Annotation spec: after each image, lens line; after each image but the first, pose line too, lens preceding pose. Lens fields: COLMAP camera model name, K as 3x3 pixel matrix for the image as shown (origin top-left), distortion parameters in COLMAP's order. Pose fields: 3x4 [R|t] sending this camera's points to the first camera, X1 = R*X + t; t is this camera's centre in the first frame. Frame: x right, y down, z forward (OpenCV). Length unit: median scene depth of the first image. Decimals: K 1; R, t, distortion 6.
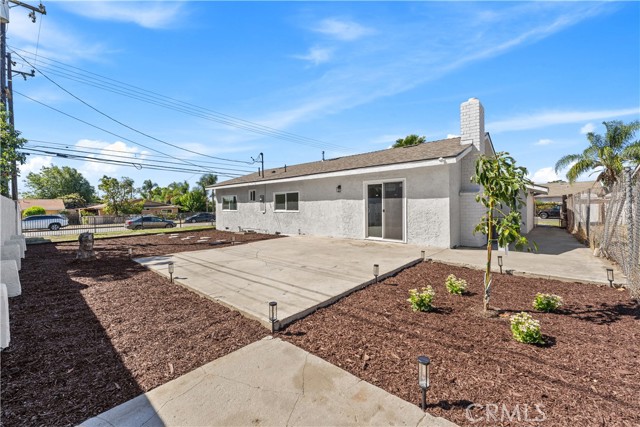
lens RADIAL K [[259.2, 0, 318.3], [0, 259.2, 211.7], [0, 0, 1]] dist [-0.000413, 0.000391]
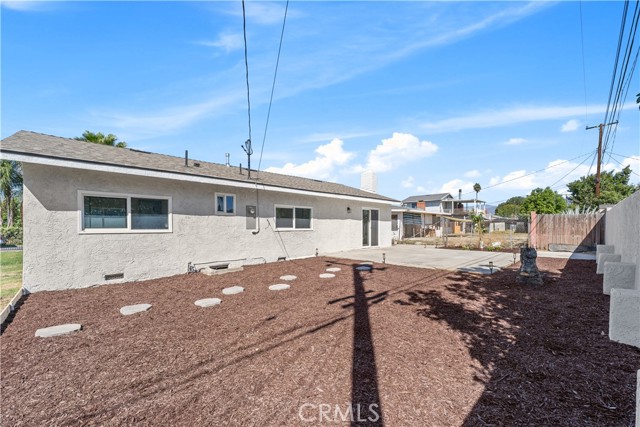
lens RADIAL K [[259.2, 0, 318.8], [0, 259.2, 216.4], [0, 0, 1]] dist [-0.000413, 0.000391]
pose [[0.073665, 0.037004, 0.996596, -0.924385], [0.007729, 0.999260, -0.037675, -0.012795], [-0.997253, 0.010478, 0.073324, 0.863034]]
